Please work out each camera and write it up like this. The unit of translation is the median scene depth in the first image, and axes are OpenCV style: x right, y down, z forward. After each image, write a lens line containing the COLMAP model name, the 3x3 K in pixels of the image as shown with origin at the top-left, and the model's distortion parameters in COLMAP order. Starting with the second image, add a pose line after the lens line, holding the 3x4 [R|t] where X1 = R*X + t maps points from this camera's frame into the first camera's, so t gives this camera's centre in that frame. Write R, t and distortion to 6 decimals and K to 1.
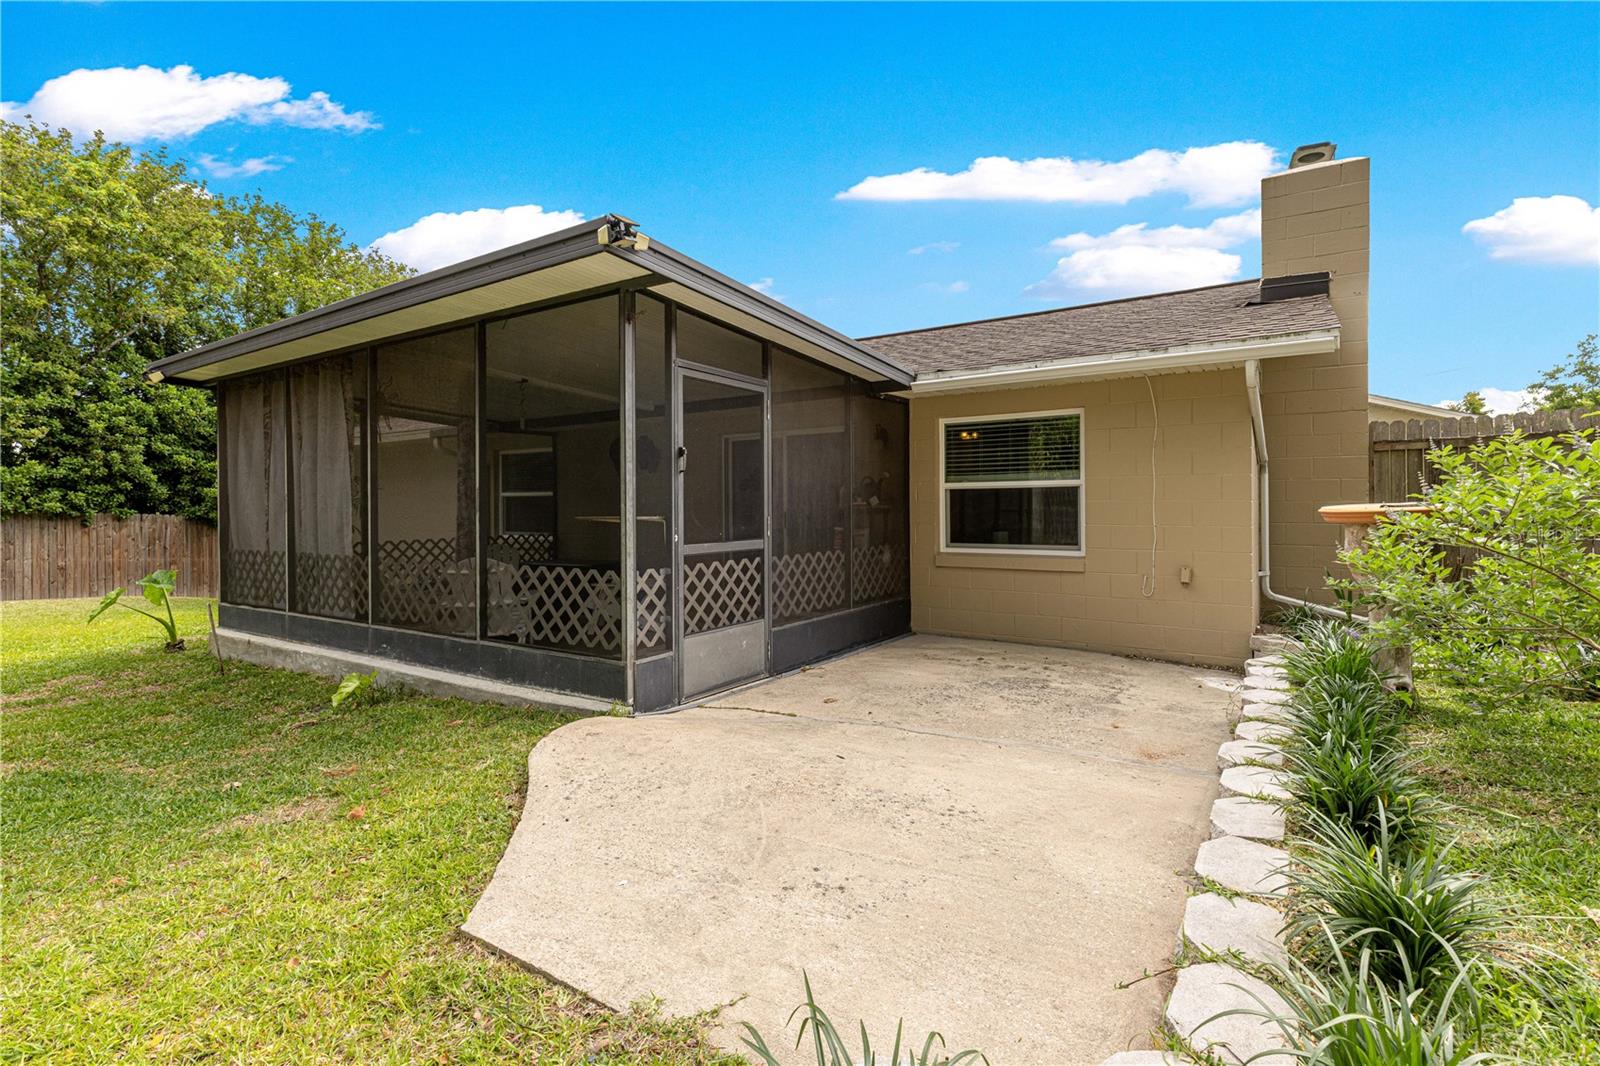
lens RADIAL K [[698.9, 0, 798.5], [0, 698.9, 515.9], [0, 0, 1]] dist [0.009741, -0.000044]
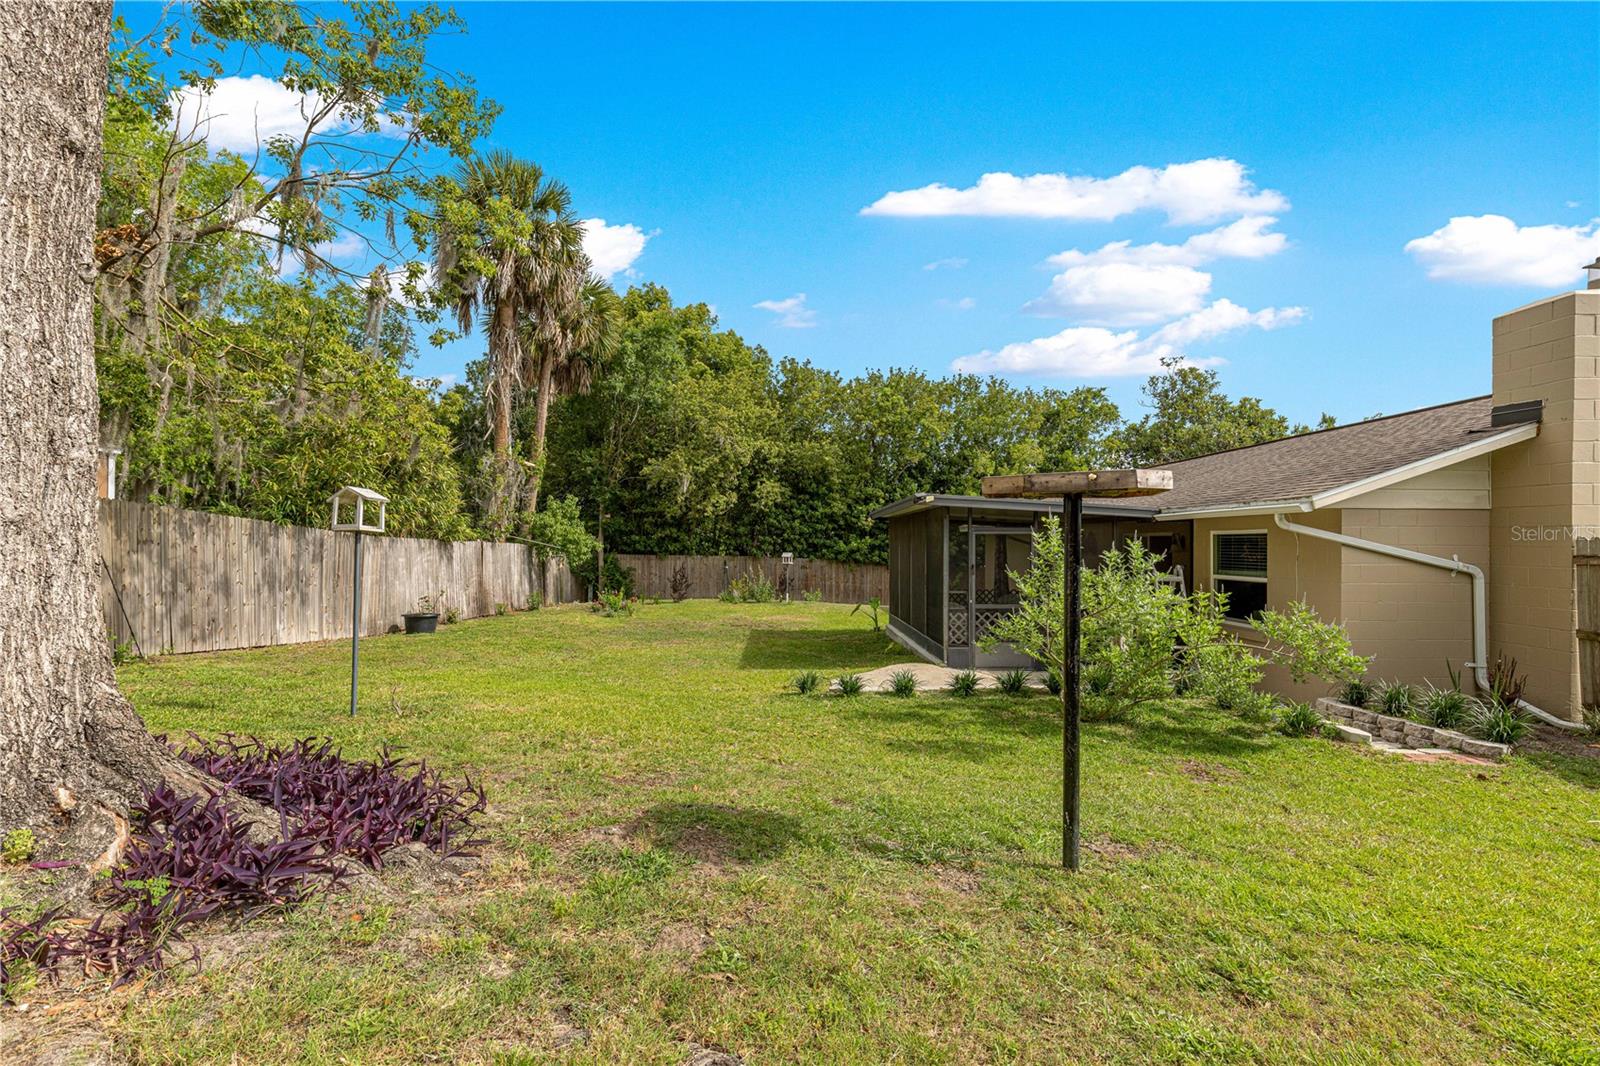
lens RADIAL K [[716.9, 0, 802.9], [0, 716.9, 534.2], [0, 0, 1]] dist [0.009733, -0.000600]
pose [[0.549397, -0.005220, -0.835545, 0.712868], [-0.008705, 0.999890, -0.011971, -0.075196], [0.835516, 0.013850, 0.549292, -0.395840]]
